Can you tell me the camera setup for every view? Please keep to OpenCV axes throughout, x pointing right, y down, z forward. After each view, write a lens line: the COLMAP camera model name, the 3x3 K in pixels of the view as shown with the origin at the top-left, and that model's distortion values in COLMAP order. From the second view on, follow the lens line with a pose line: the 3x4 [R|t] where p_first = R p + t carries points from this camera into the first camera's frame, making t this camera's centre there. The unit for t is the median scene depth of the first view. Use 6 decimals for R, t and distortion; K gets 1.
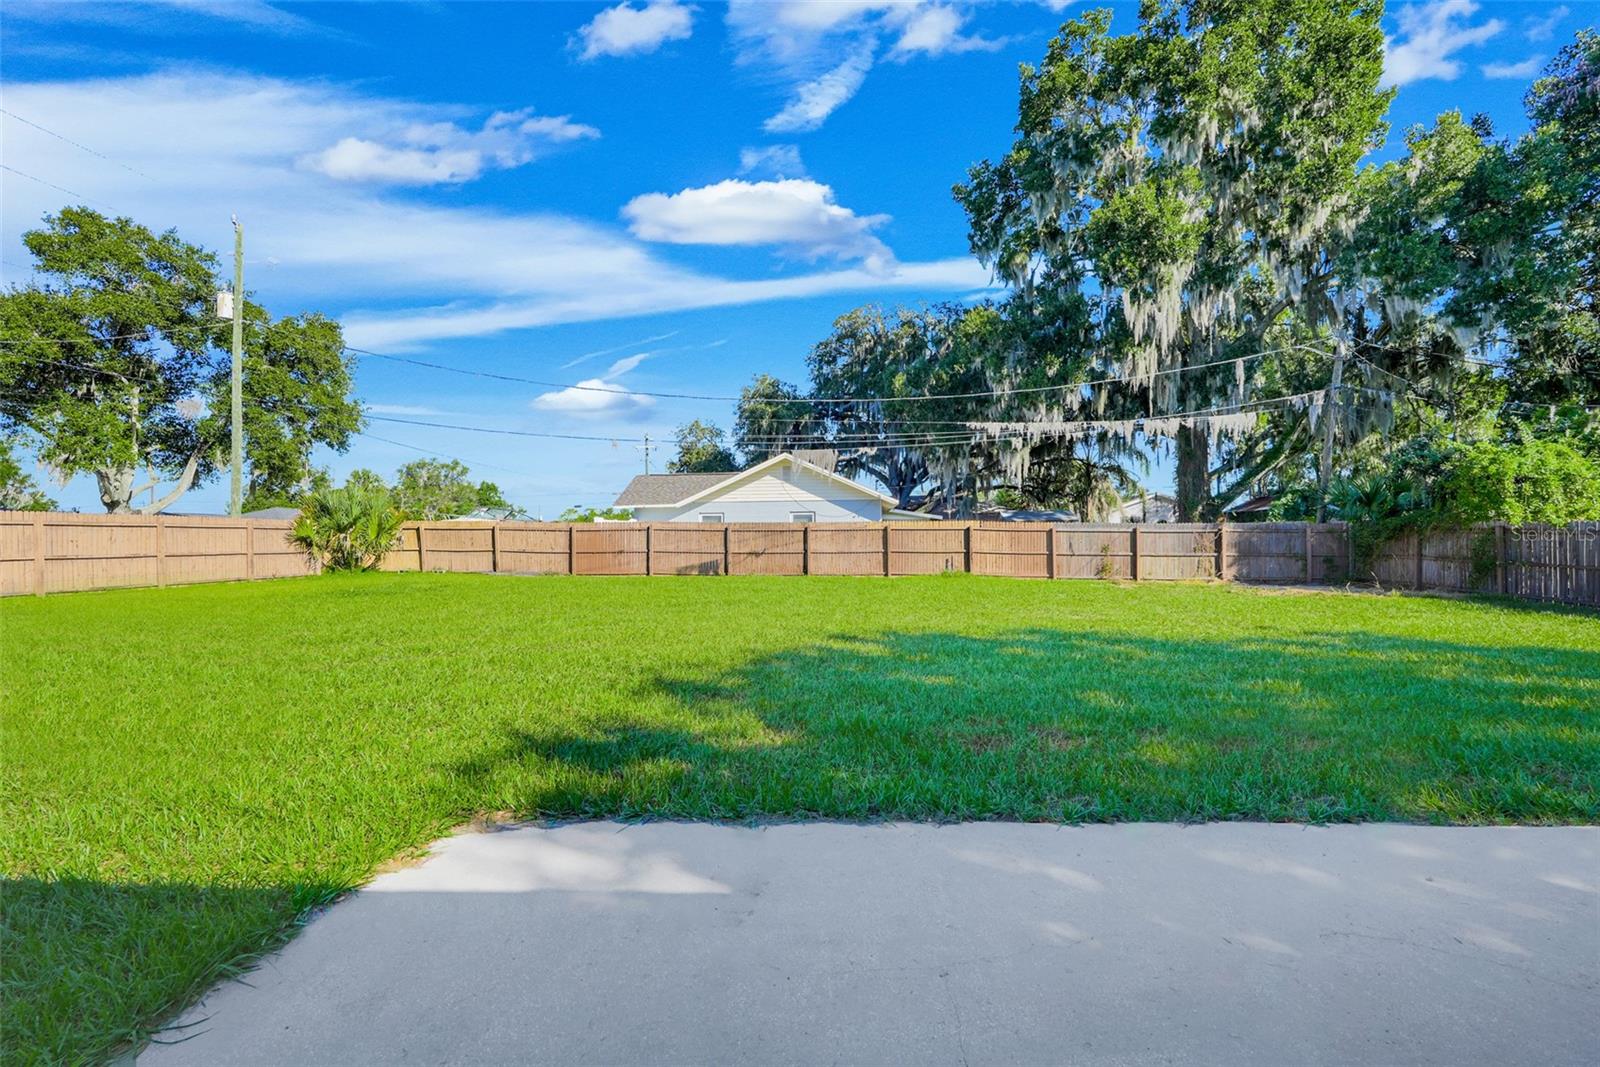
lens RADIAL K [[714.8, 0, 808.6], [0, 714.8, 534.0], [0, 0, 1]] dist [-0.000226, -0.000108]
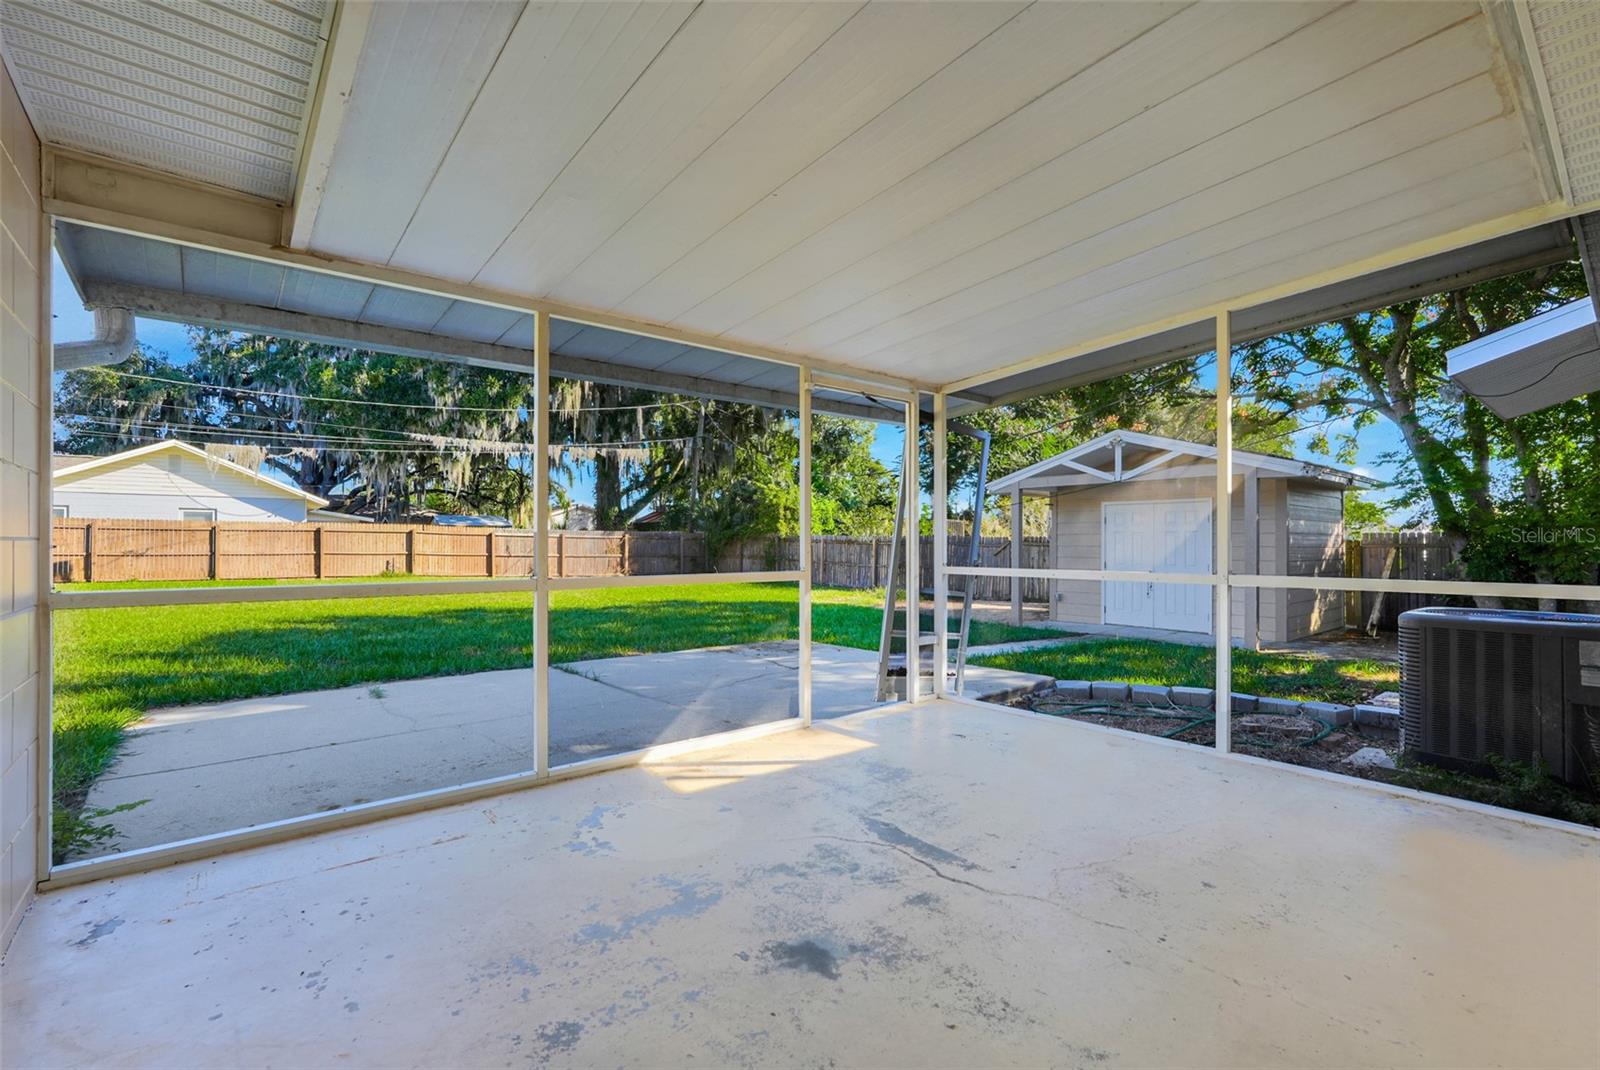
lens RADIAL K [[714.8, 0, 798.5], [0, 714.8, 534.6], [0, 0, 1]] dist [-0.000226, -0.000108]
pose [[0.734763, 0.016814, 0.678115, -0.060454], [-0.012387, 0.999859, -0.011370, 0.001411], [-0.678210, -0.000046, 0.734868, -0.141921]]
